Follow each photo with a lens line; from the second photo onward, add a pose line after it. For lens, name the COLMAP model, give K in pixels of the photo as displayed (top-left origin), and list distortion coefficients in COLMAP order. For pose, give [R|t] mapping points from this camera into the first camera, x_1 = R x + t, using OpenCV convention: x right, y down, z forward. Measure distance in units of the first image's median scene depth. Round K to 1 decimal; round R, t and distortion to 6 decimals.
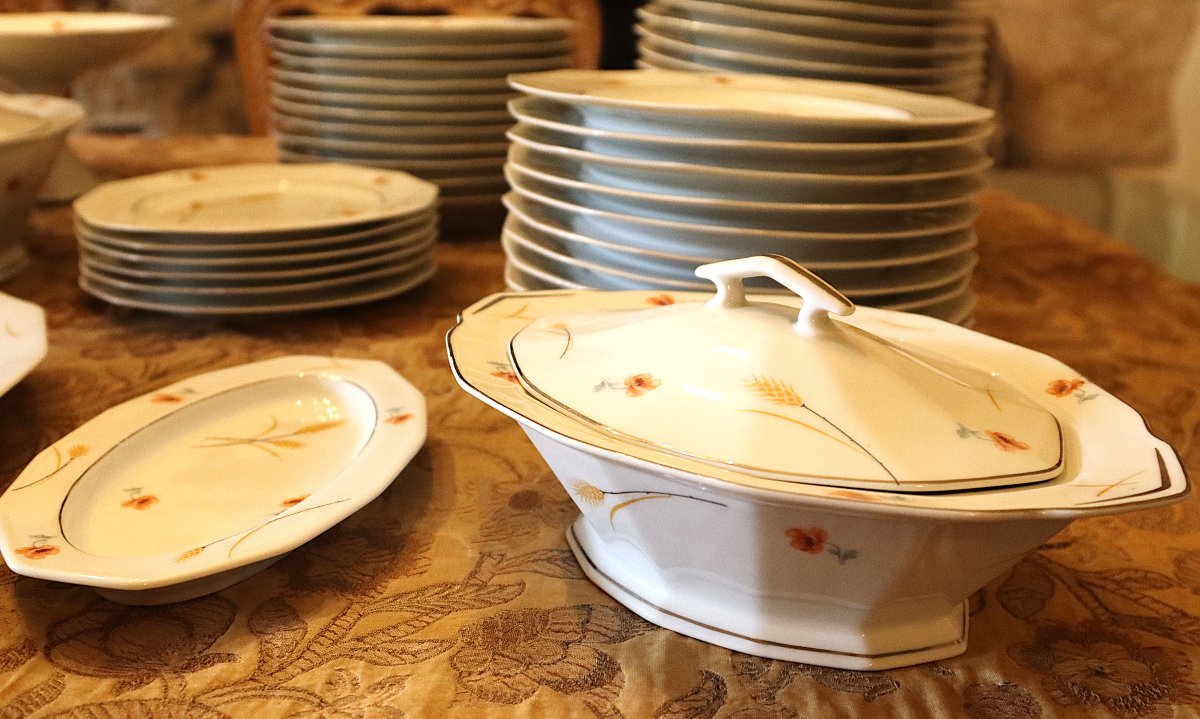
lens RADIAL K [[1383.1, 0, 592.9], [0, 1383.1, 359.3], [0, 0, 1]] dist [-0.099830, 0.000000]
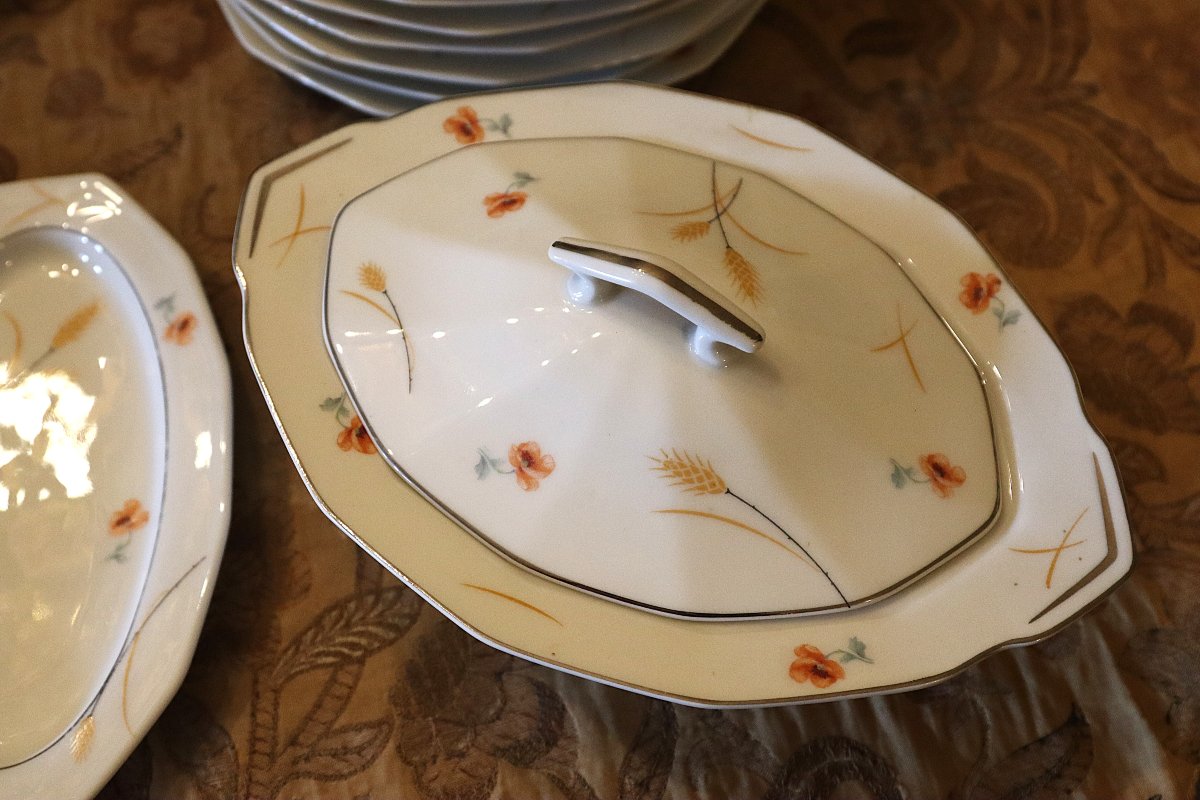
lens RADIAL K [[1437.0, 0, 609.9], [0, 1437.0, 400.2], [0, 0, 1]] dist [-0.093235, 0.000000]
pose [[0.954597, -0.267306, 0.131498, -0.021913], [0.099303, 0.701700, 0.705518, -0.557725], [-0.280861, -0.660427, 0.696386, 0.346713]]
